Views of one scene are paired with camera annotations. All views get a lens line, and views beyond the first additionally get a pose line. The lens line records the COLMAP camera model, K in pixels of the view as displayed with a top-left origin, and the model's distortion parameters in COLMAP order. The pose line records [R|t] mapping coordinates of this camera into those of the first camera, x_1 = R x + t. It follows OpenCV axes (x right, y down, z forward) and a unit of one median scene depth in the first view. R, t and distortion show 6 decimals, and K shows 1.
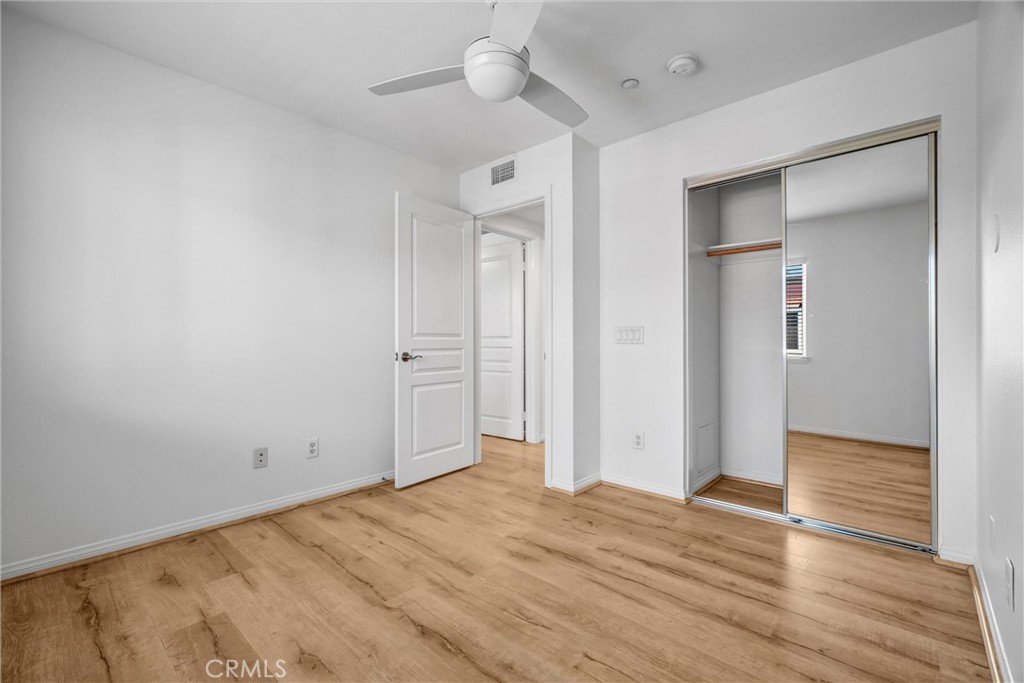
lens RADIAL K [[447.8, 0, 512.0], [0, 447.8, 339.6], [0, 0, 1]] dist [-0.000306, 0.001626]
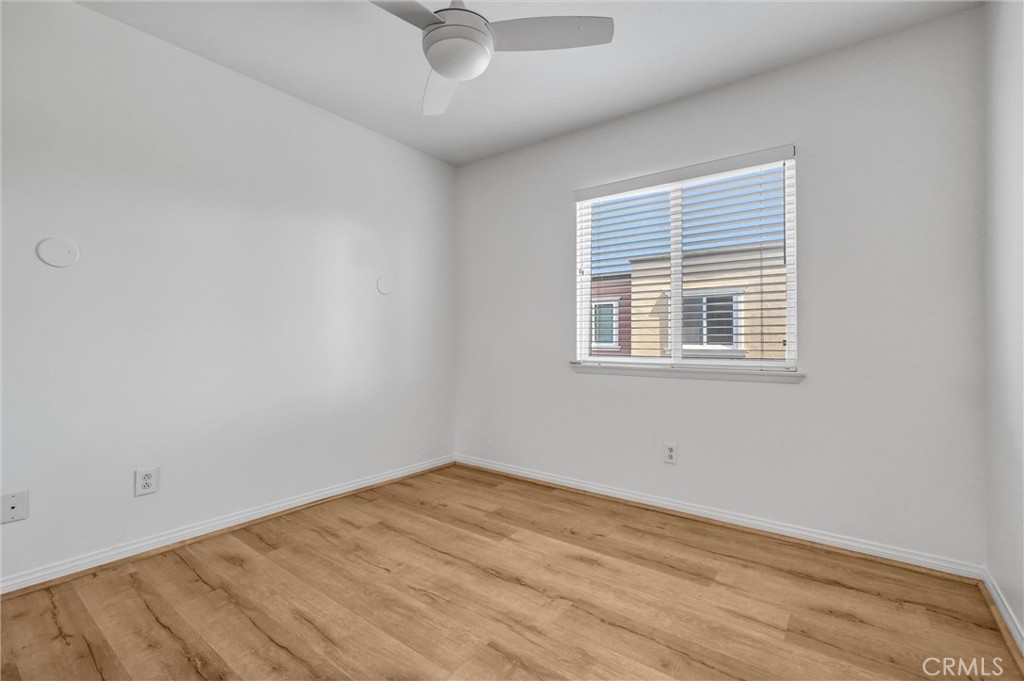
lens RADIAL K [[447.8, 0, 511.4], [0, 447.8, 340.3], [0, 0, 1]] dist [-0.000306, 0.001626]
pose [[-0.995689, -0.003028, -0.092709, -0.059813], [-0.003259, 0.999992, 0.002342, 0.009937], [0.092702, 0.002634, -0.995690, 1.929103]]
